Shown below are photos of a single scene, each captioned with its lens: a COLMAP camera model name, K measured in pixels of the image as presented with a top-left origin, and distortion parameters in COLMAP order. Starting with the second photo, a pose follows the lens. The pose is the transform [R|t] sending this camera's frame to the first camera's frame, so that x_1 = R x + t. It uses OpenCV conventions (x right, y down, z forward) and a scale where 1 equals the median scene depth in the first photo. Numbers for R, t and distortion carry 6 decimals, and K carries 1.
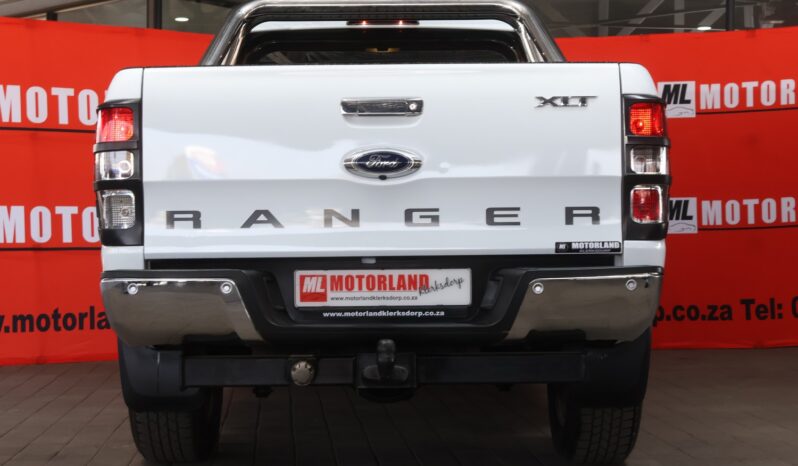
lens RADIAL K [[1376.0, 0, 399.0], [0, 1376.0, 233.0], [0, 0, 1]] dist [0.017797, -0.056109]
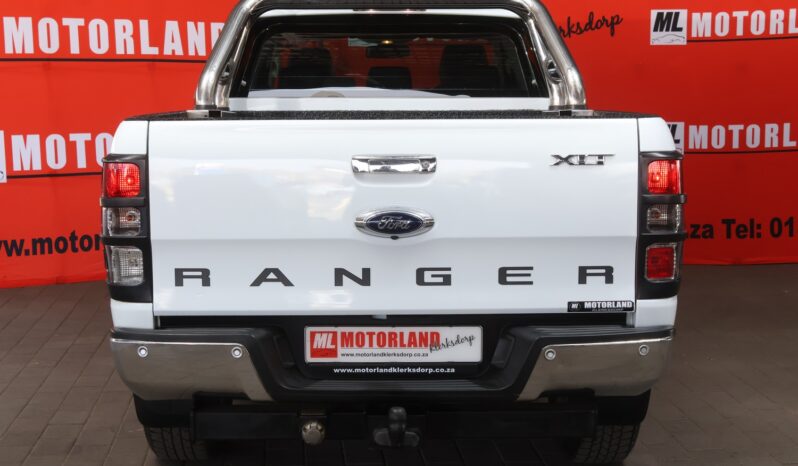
lens RADIAL K [[1248.7, 0, 399.0], [0, 1248.7, 233.0], [0, 0, 1]] dist [-0.014929, 0.091705]
pose [[0.999954, 0.006562, 0.006966, -0.014631], [-0.007481, 0.989932, 0.141349, -0.167897], [-0.005968, -0.141395, 0.989935, 0.116505]]
